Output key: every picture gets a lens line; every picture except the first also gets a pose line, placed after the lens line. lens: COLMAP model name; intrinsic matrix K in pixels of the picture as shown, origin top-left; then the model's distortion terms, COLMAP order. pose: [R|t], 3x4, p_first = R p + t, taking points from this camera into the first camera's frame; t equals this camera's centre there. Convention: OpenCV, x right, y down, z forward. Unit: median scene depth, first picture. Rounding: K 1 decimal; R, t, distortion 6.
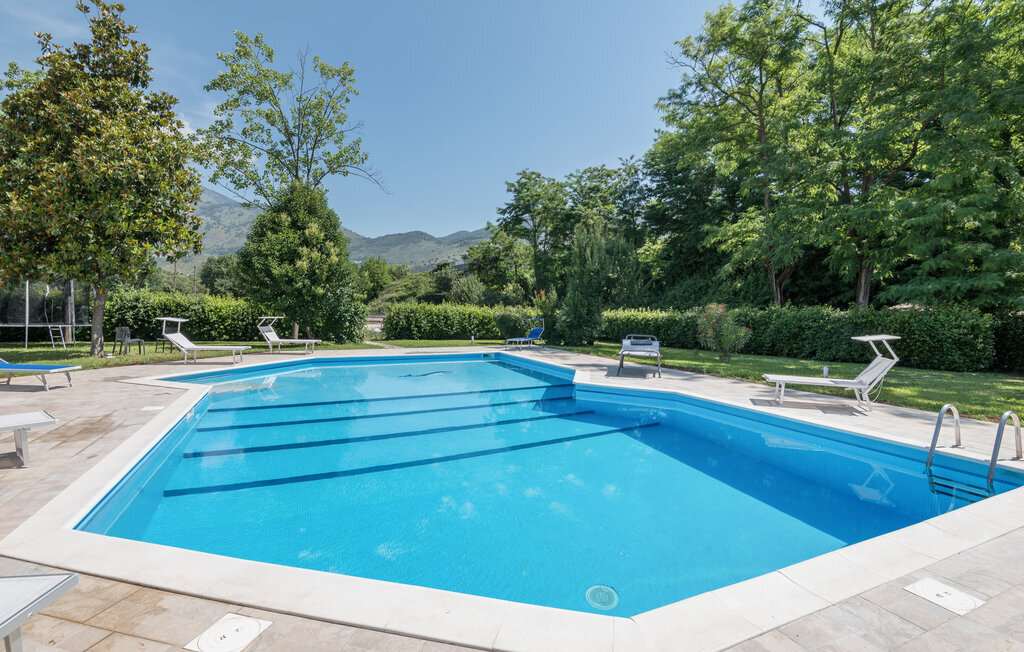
lens RADIAL K [[483.5, 0, 512.0], [0, 483.5, 326.0], [0, 0, 1]] dist [-0.016224, -0.000292]
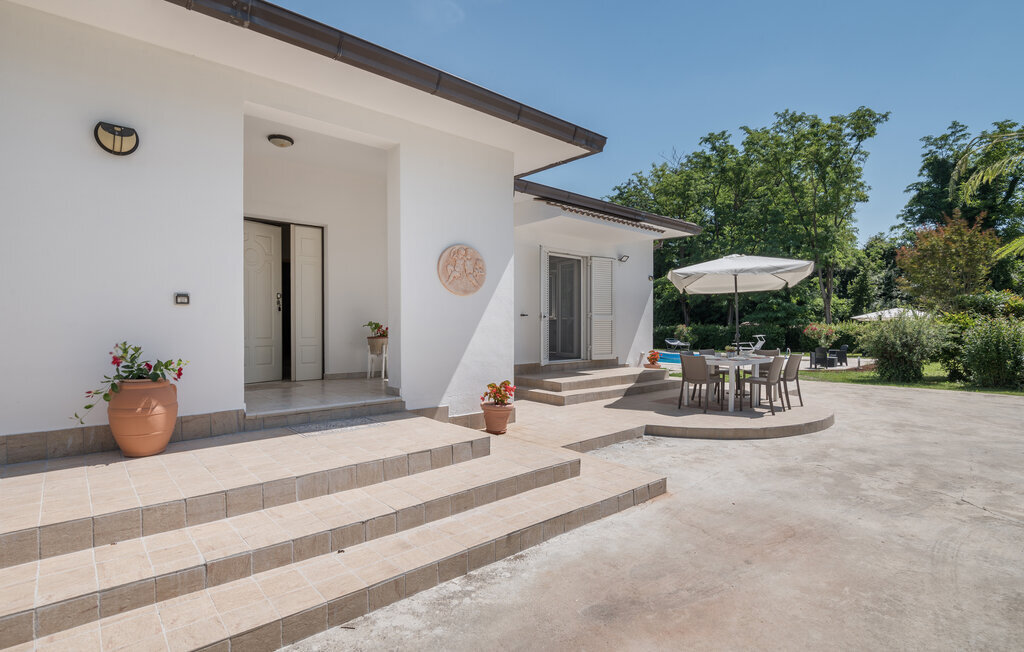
lens RADIAL K [[497.1, 0, 512.0], [0, 497.1, 326.0], [0, 0, 1]] dist [0.000764, -0.000564]
pose [[0.956609, -0.011438, 0.291151, -0.957215], [0.019852, 0.999466, -0.025964, 0.004988], [-0.290699, 0.030617, 0.956325, -0.928778]]
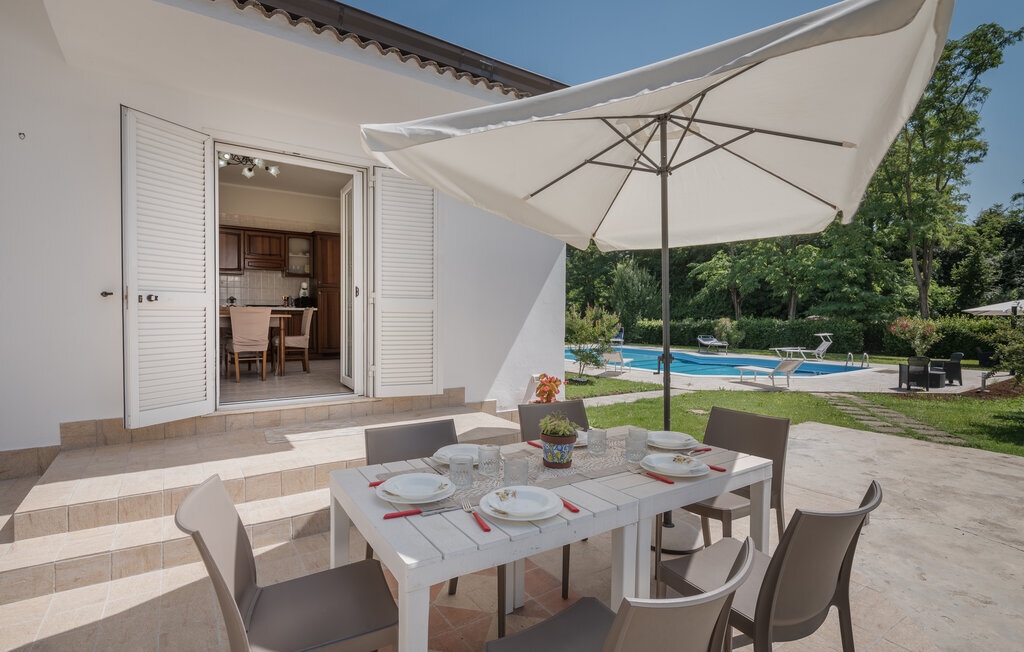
lens RADIAL K [[498.5, 0, 512.0], [0, 498.5, 326.0], [0, 0, 1]] dist [-0.016055, 0.009782]
pose [[0.984942, -0.006828, 0.172748, -0.635062], [0.008870, 0.999900, -0.011053, -0.003436], [-0.172655, 0.012419, 0.984904, -0.634118]]
